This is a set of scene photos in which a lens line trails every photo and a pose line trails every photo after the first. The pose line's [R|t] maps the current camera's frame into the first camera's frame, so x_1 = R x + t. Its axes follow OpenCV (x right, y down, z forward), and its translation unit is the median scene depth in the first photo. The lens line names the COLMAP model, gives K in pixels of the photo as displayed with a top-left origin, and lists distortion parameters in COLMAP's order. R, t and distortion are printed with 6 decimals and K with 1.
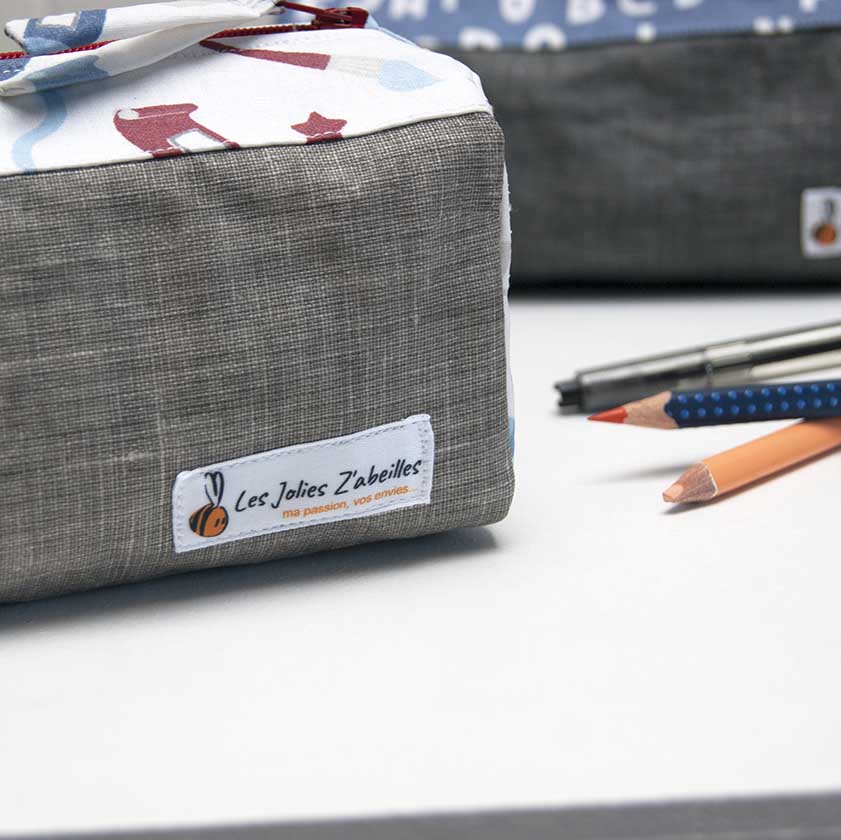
lens RADIAL K [[1827.6, 0, 420.5], [0, 1827.6, 420.0], [0, 0, 1]] dist [-0.039717, -0.062593]
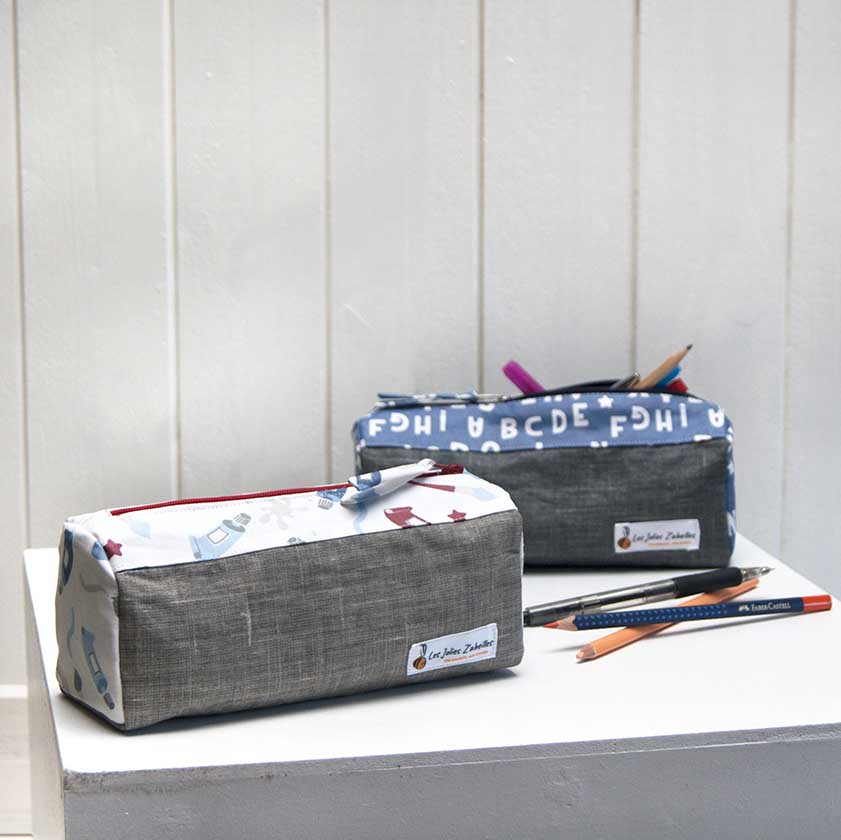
lens RADIAL K [[1827.6, 0, 420.5], [0, 1827.6, 420.0], [0, 0, 1]] dist [-0.039717, -0.062593]
pose [[0.988697, 0.014900, 0.149188, -0.504485], [0.004733, 0.991451, -0.130390, 0.049711], [-0.149855, 0.129622, 0.980174, -1.623802]]
